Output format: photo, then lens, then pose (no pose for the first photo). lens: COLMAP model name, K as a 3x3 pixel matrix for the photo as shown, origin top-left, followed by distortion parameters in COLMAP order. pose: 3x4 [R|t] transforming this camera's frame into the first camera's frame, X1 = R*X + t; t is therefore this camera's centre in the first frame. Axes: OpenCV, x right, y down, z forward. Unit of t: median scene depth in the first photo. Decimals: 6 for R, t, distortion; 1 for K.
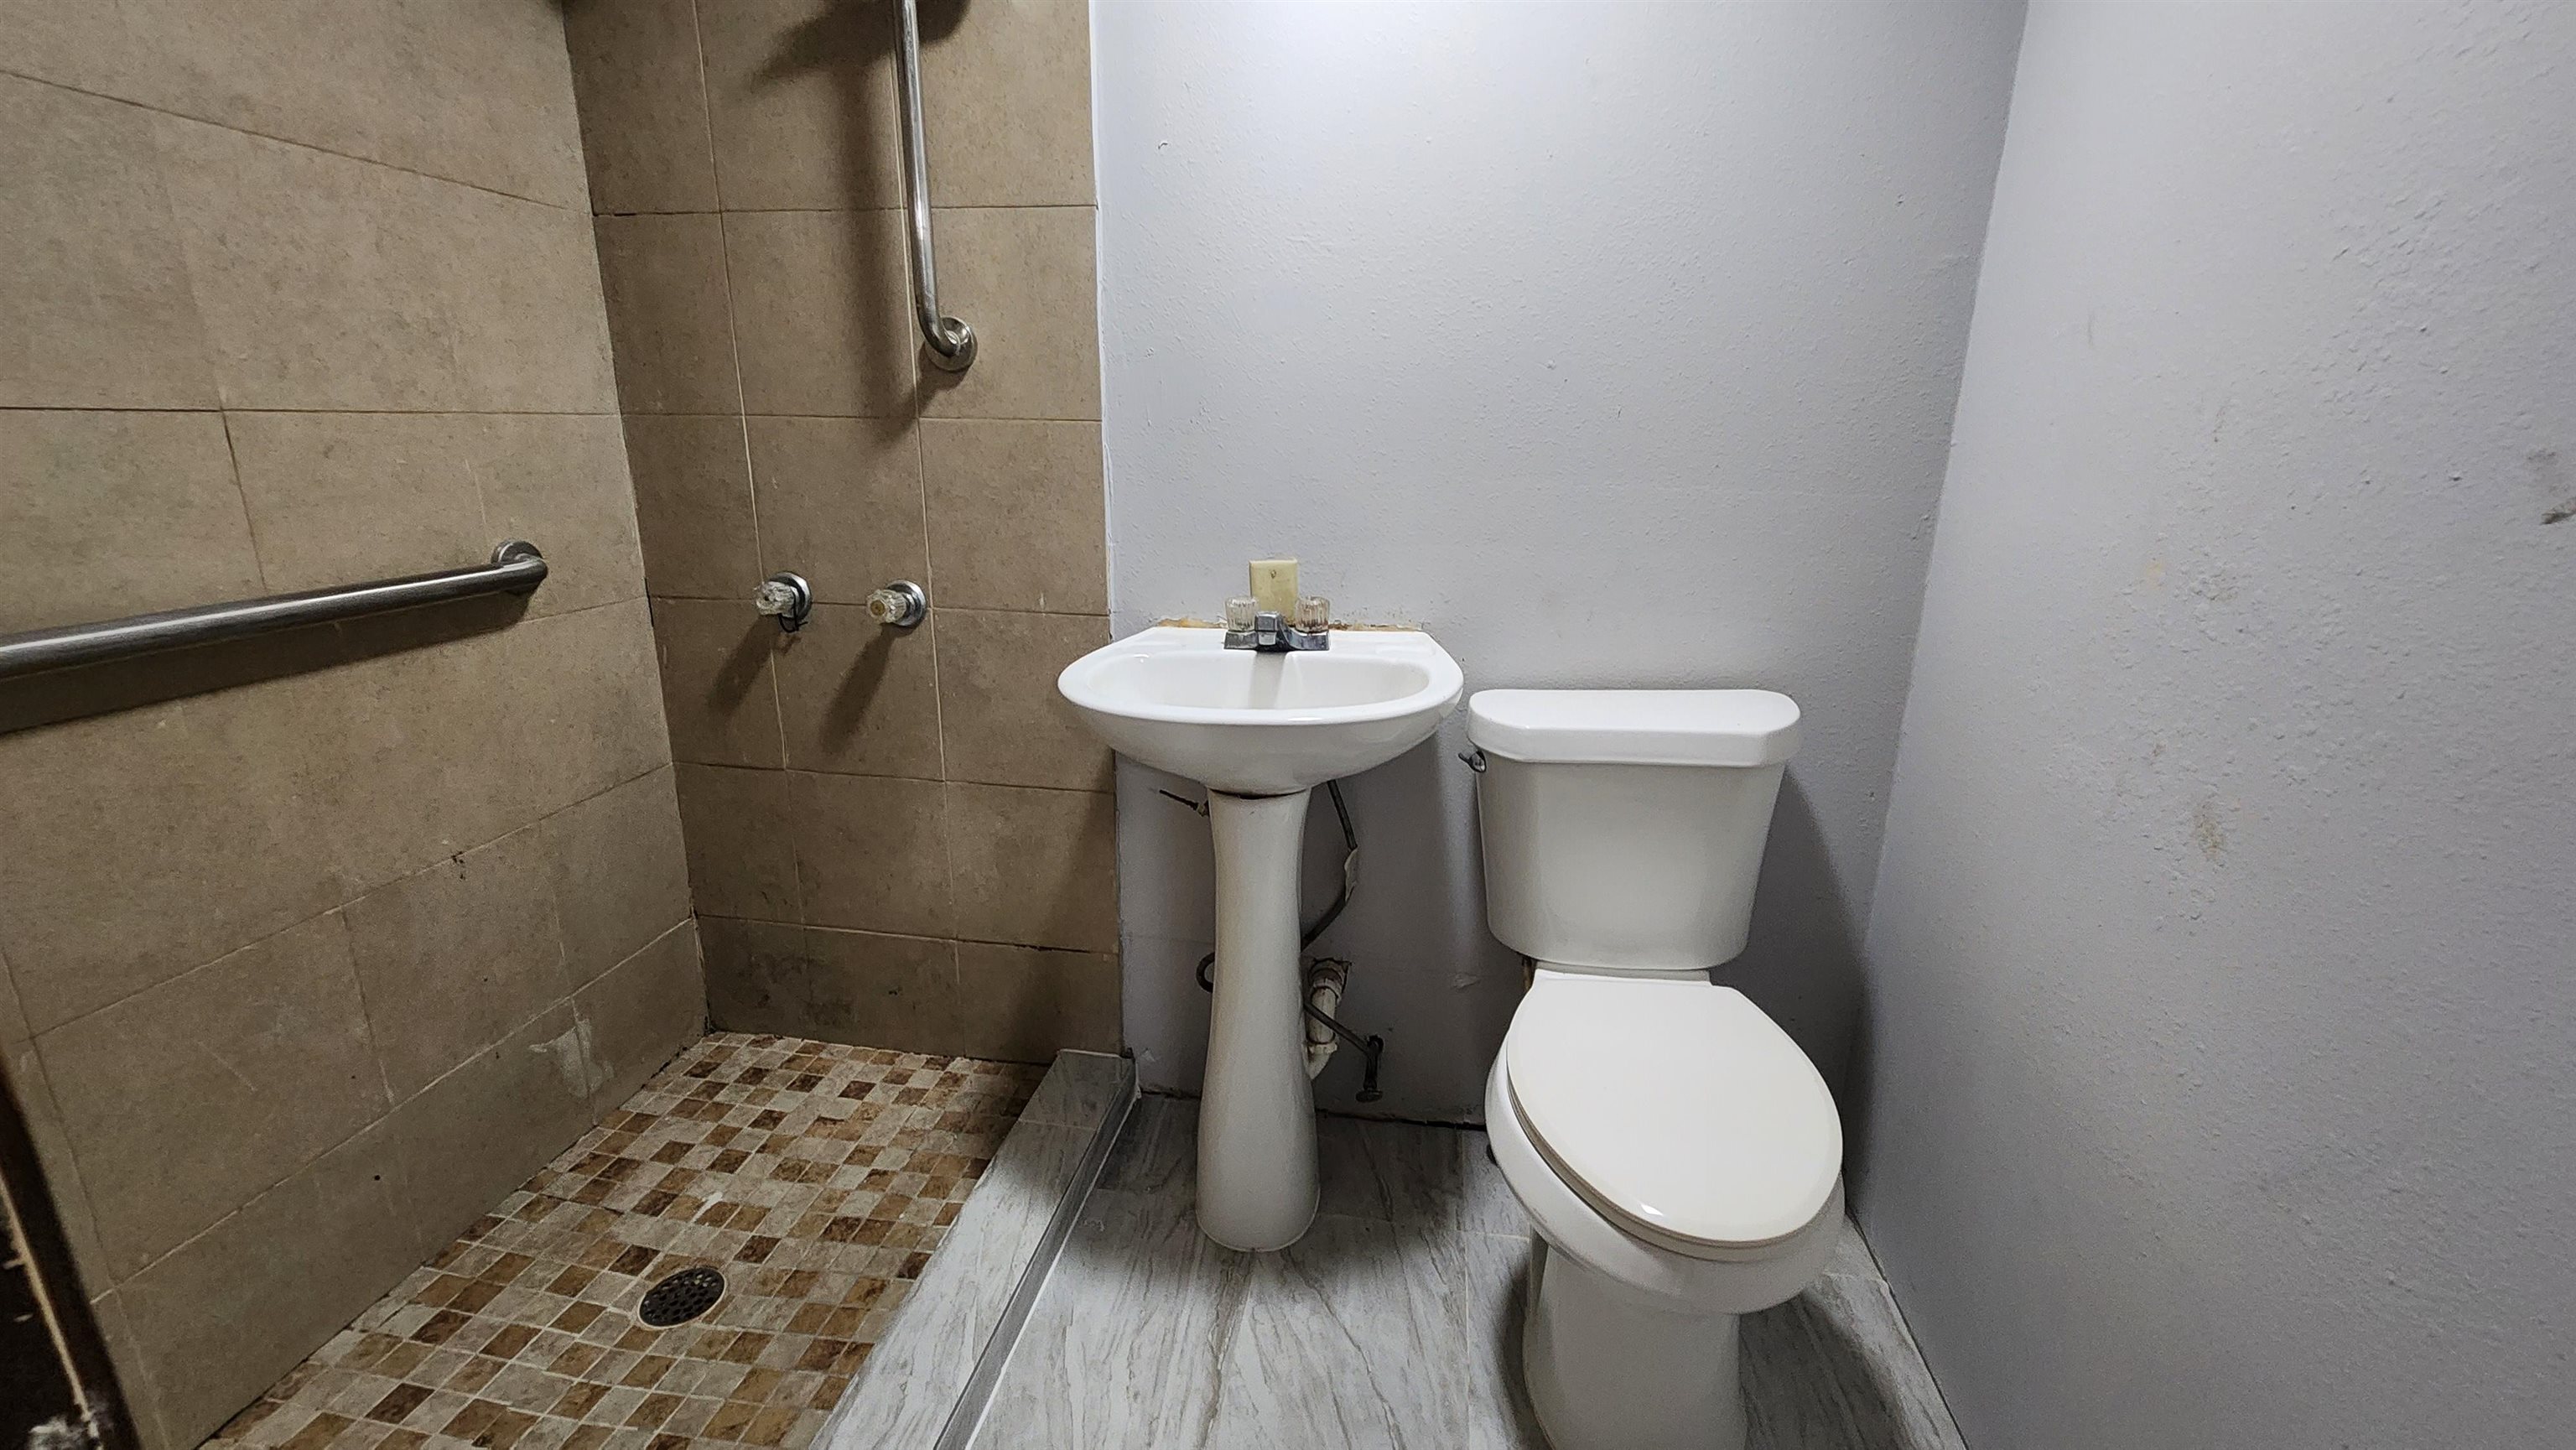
lens RADIAL K [[1047.3, 0, 1281.9], [0, 1047.3, 737.4], [0, 0, 1]] dist [-0.001752, 0.001587]
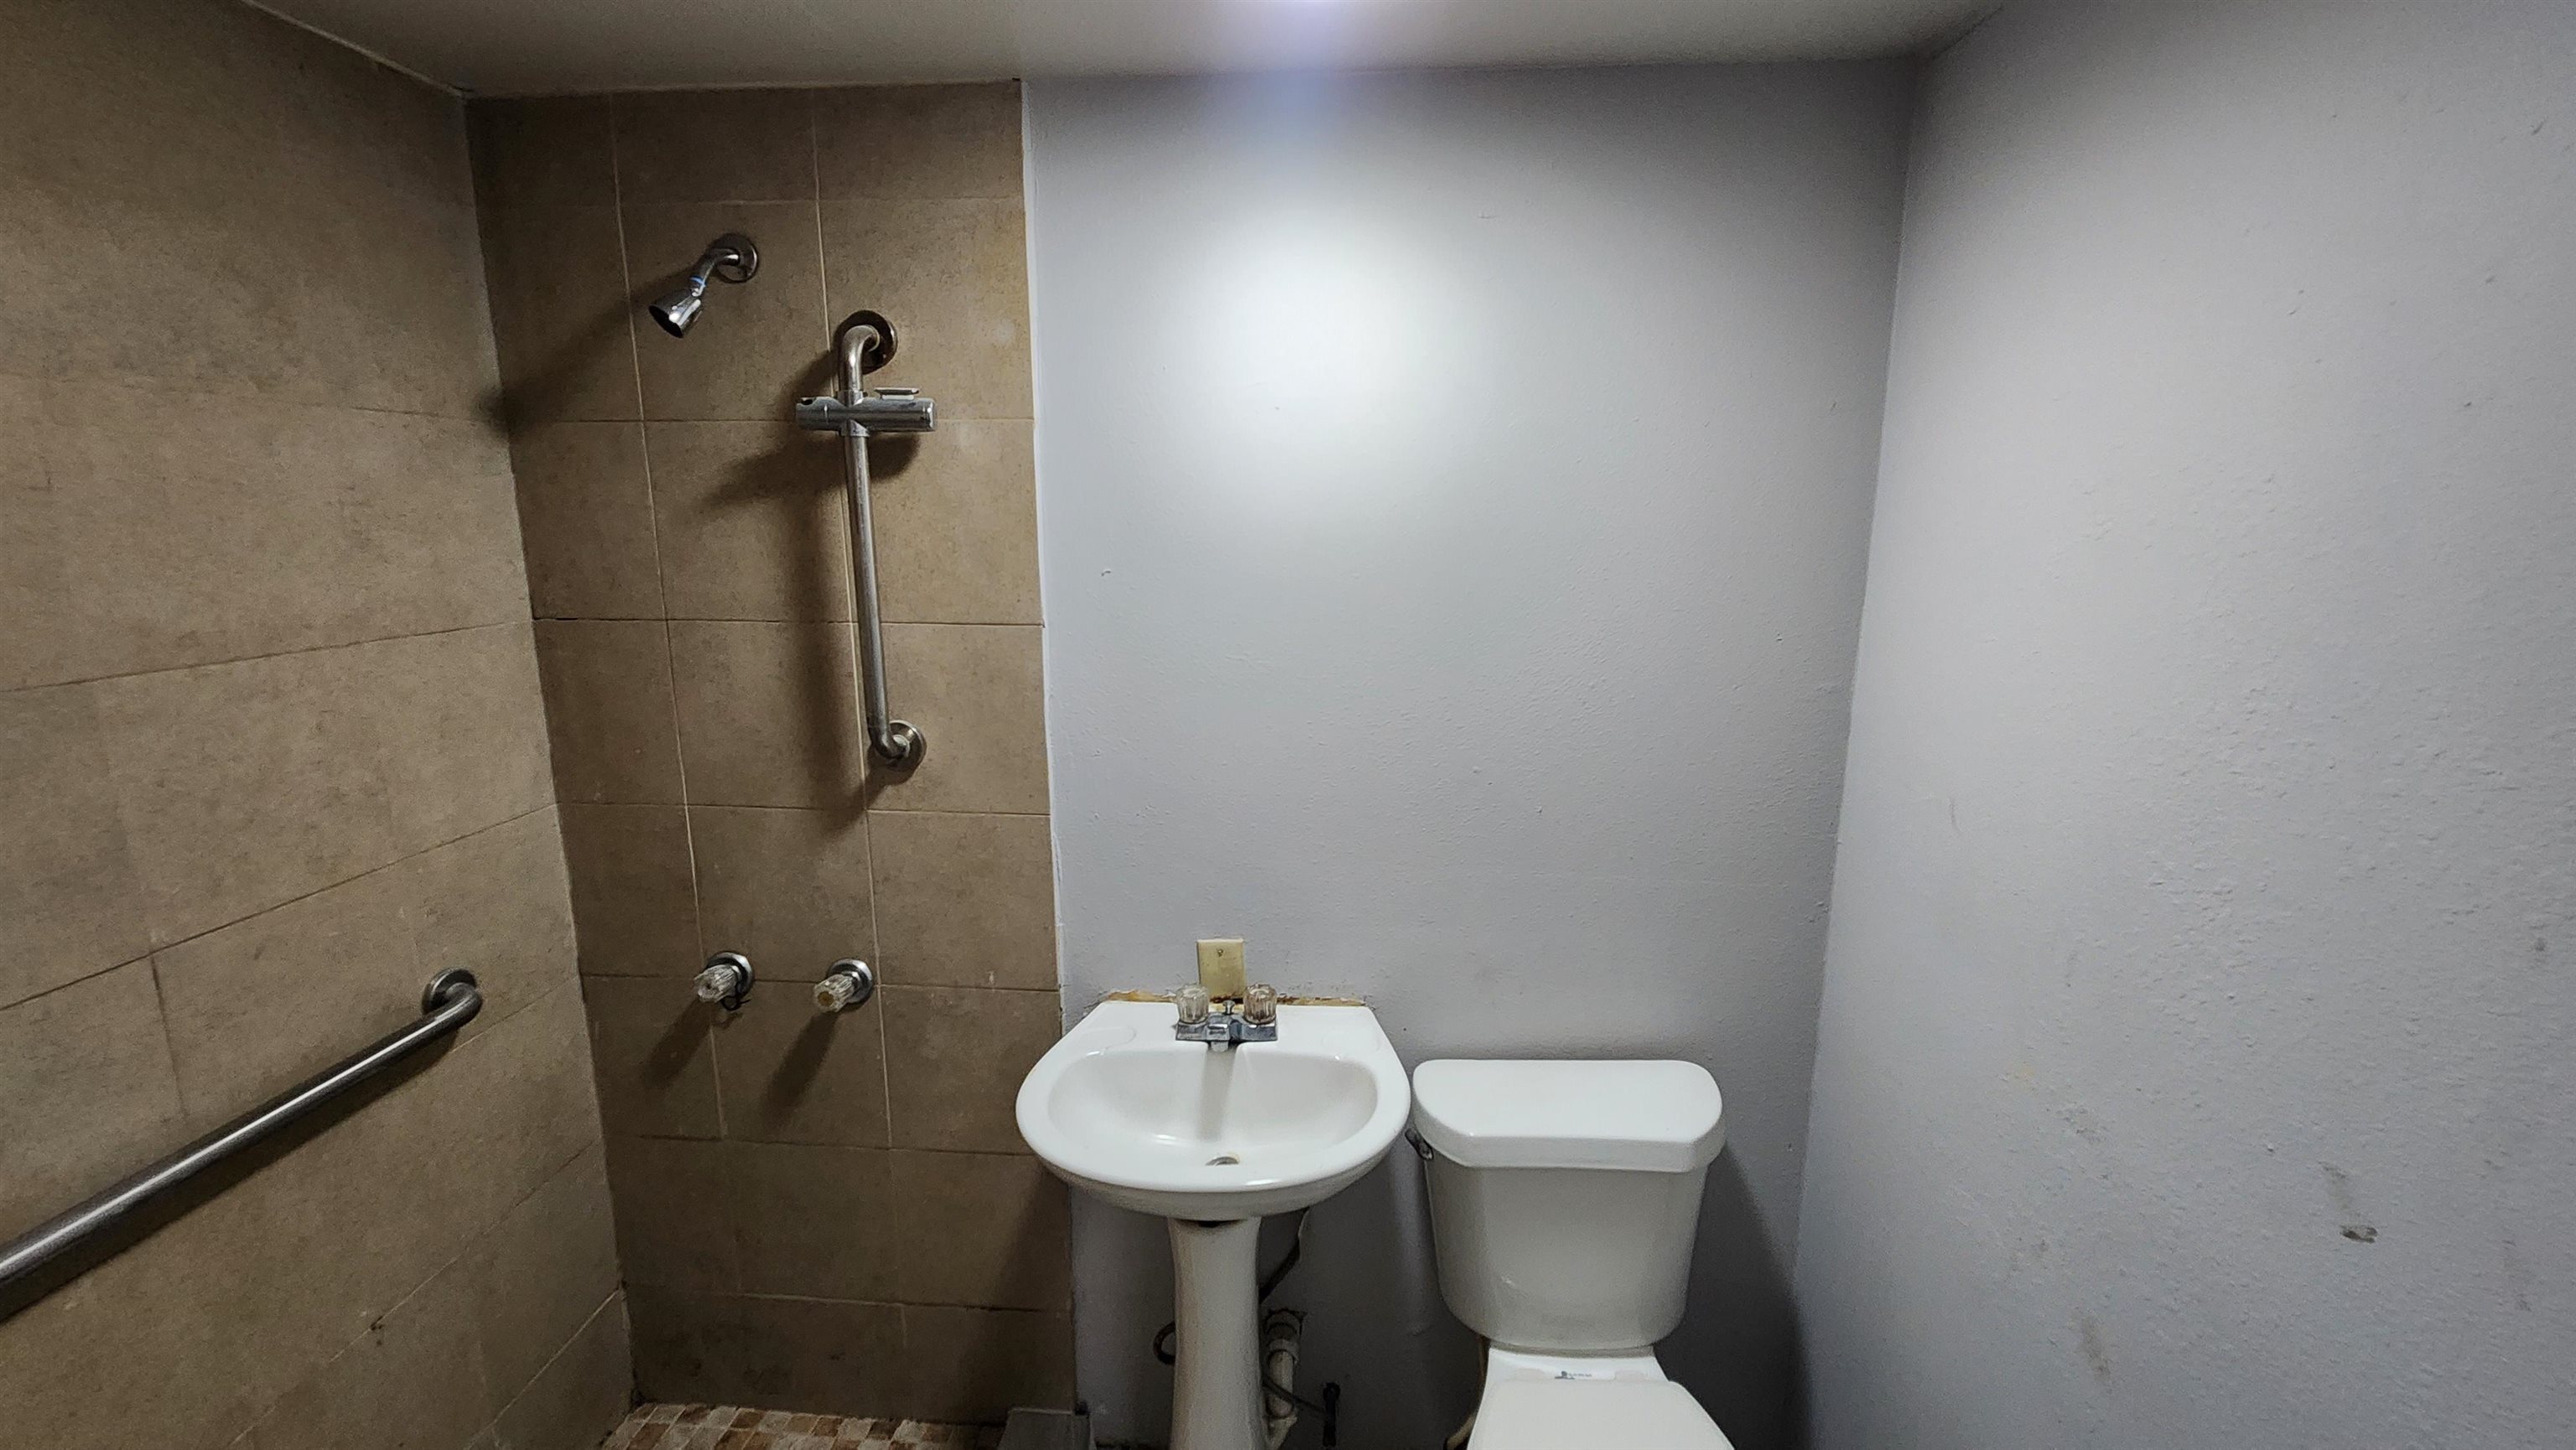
lens RADIAL K [[1047.3, 0, 1278.3], [0, 1047.3, 709.8], [0, 0, 1]] dist [-0.001752, 0.001587]
pose [[0.996395, -0.028463, 0.079912, -0.027716], [0.034567, 0.996503, -0.076071, -0.325105], [-0.077467, 0.078559, 0.993895, -0.053278]]
